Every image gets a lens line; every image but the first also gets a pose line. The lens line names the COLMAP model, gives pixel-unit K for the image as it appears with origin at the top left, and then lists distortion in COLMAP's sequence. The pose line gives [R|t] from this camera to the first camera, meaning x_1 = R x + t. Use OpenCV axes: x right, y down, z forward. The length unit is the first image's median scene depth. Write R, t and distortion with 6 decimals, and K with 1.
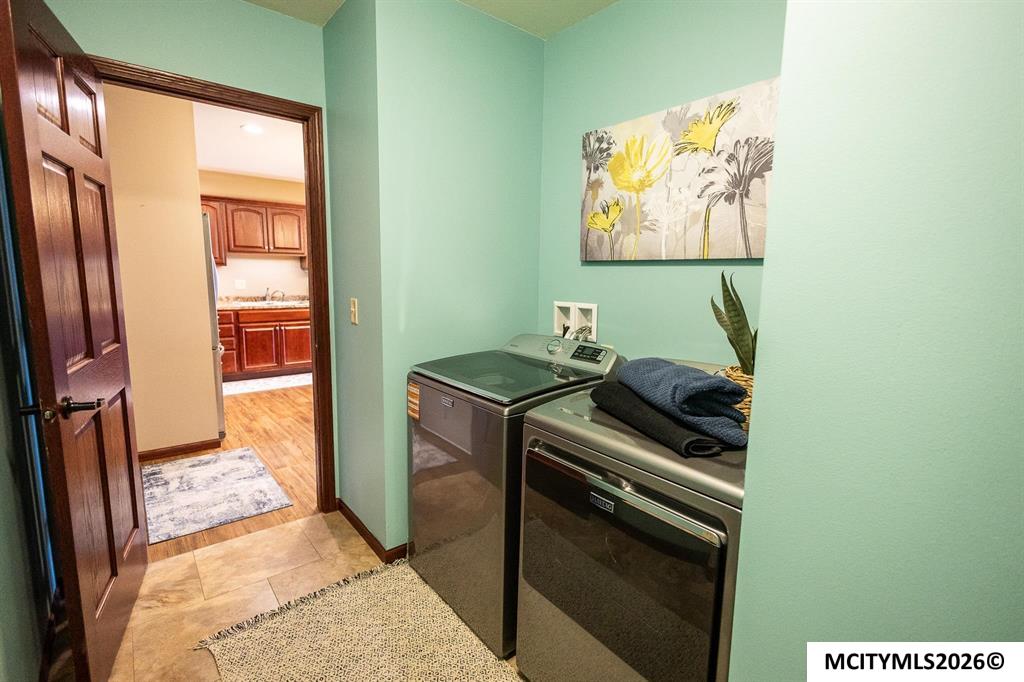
lens RADIAL K [[469.3, 0, 510.8], [0, 469.3, 342.4], [0, 0, 1]] dist [0.010613, -0.003893]
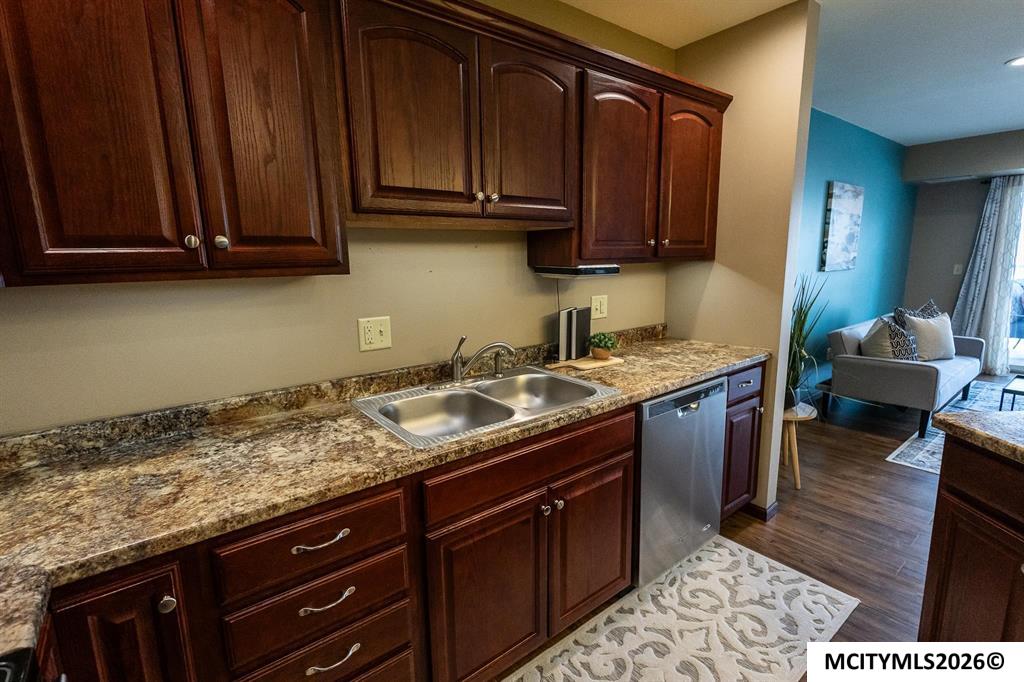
lens RADIAL K [[469.3, 0, 512.3], [0, 469.3, 341.0], [0, 0, 1]] dist [0.010613, -0.003893]
pose [[0.998853, -0.031016, -0.036484, -0.521531], [0.032229, 0.998931, 0.033135, -0.135474], [0.035417, -0.034273, 0.998785, 0.775462]]
